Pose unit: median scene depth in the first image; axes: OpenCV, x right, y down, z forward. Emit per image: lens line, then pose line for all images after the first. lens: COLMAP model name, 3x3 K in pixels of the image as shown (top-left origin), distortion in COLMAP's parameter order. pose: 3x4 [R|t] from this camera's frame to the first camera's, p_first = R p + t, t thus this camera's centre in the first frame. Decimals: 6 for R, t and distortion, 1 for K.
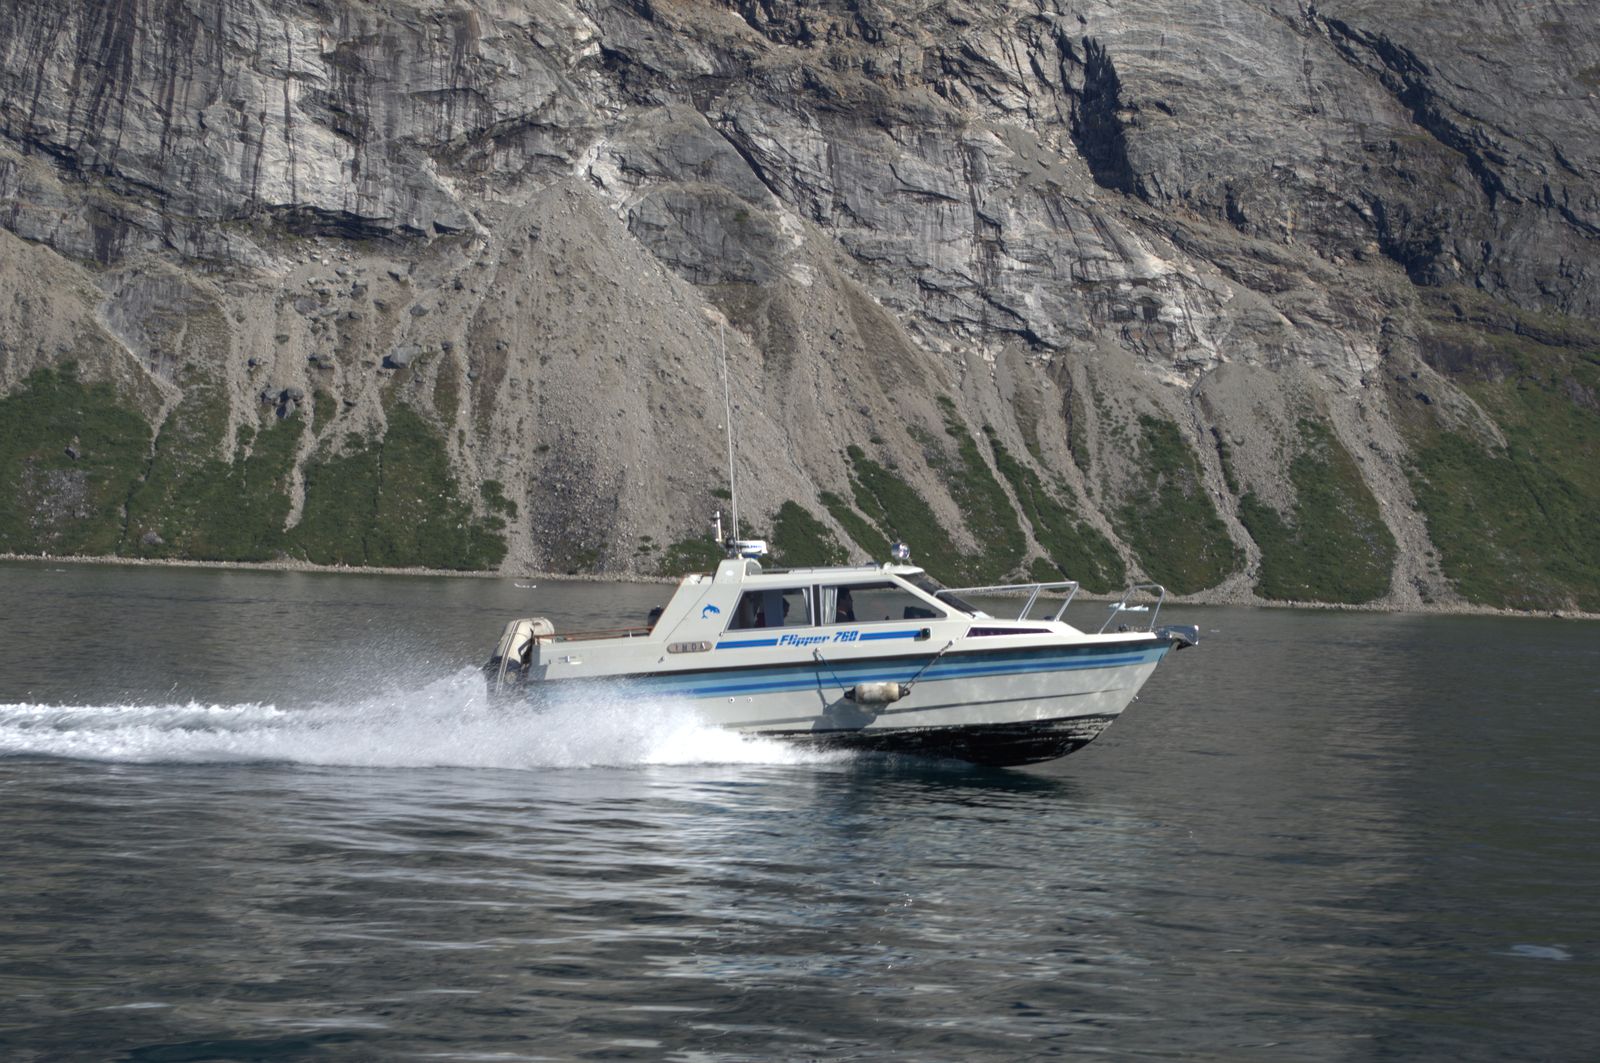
lens RADIAL K [[3651.0, 0, 795.7], [0, 3651.0, 584.4], [0, 0, 1]] dist [0.015029, 0.084812]
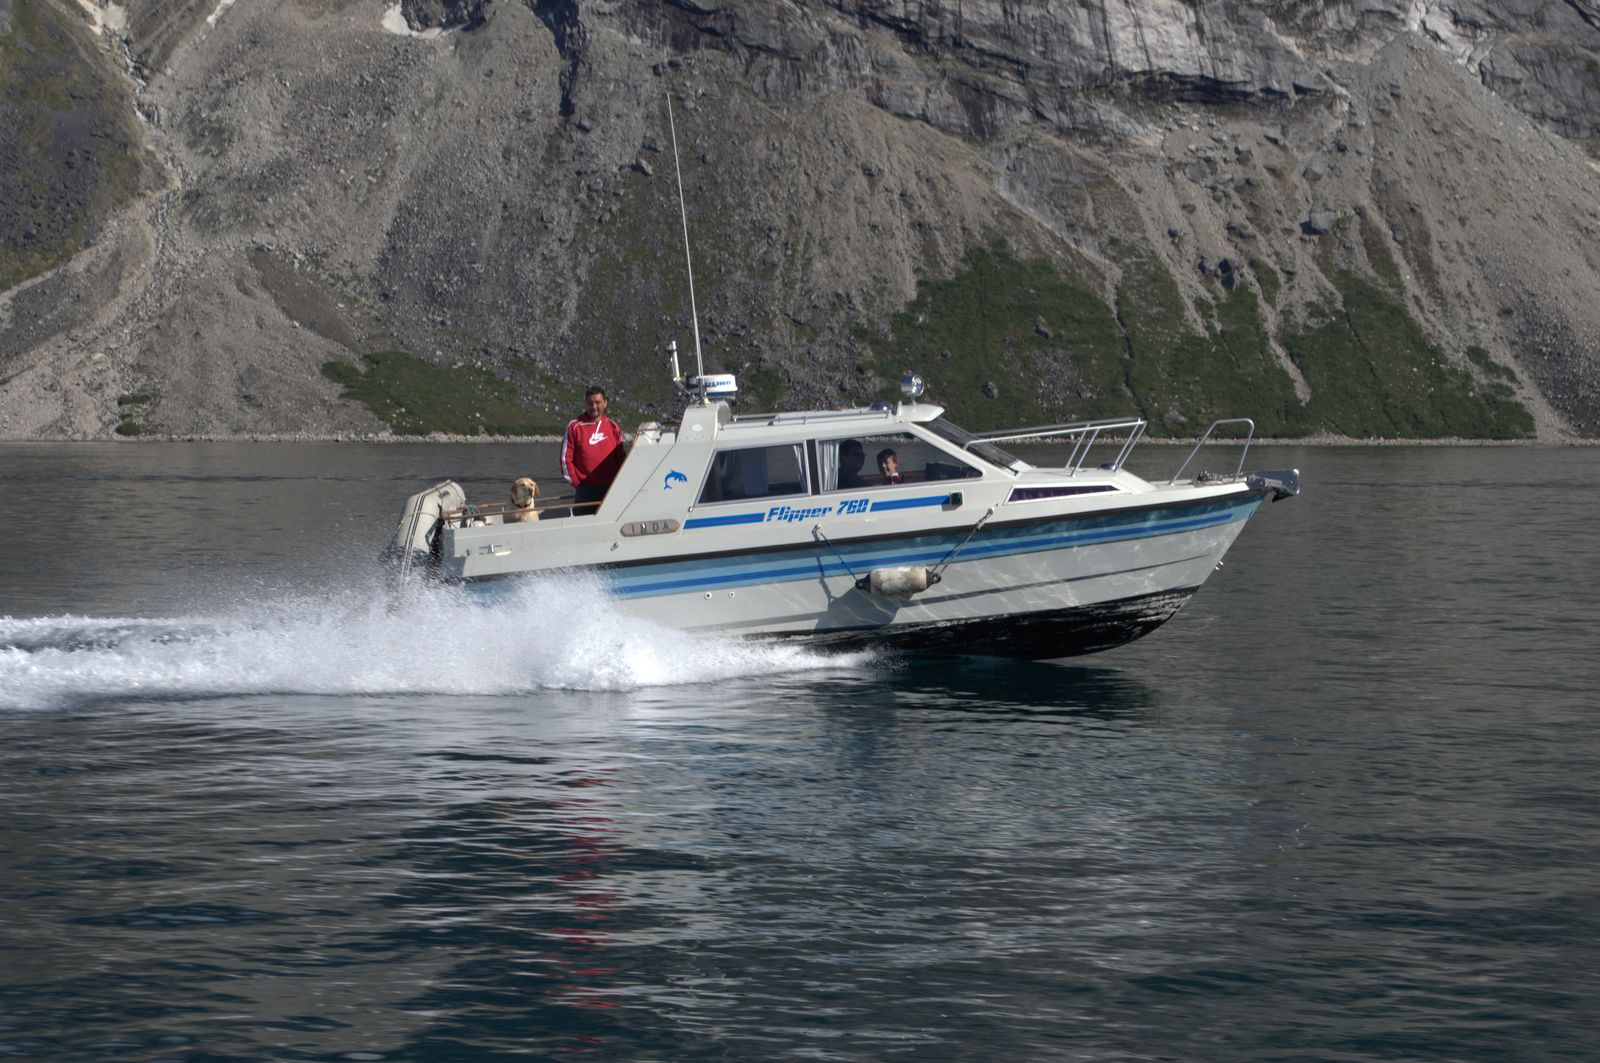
lens RADIAL K [[3651.0, 0, 795.7], [0, 3651.0, 584.4], [0, 0, 1]] dist [0.015029, 0.084812]
pose [[0.999410, -0.034087, 0.004310, -0.241120], [0.033880, 0.998564, 0.041487, -0.010126], [-0.005718, -0.041316, 0.999130, 0.015294]]
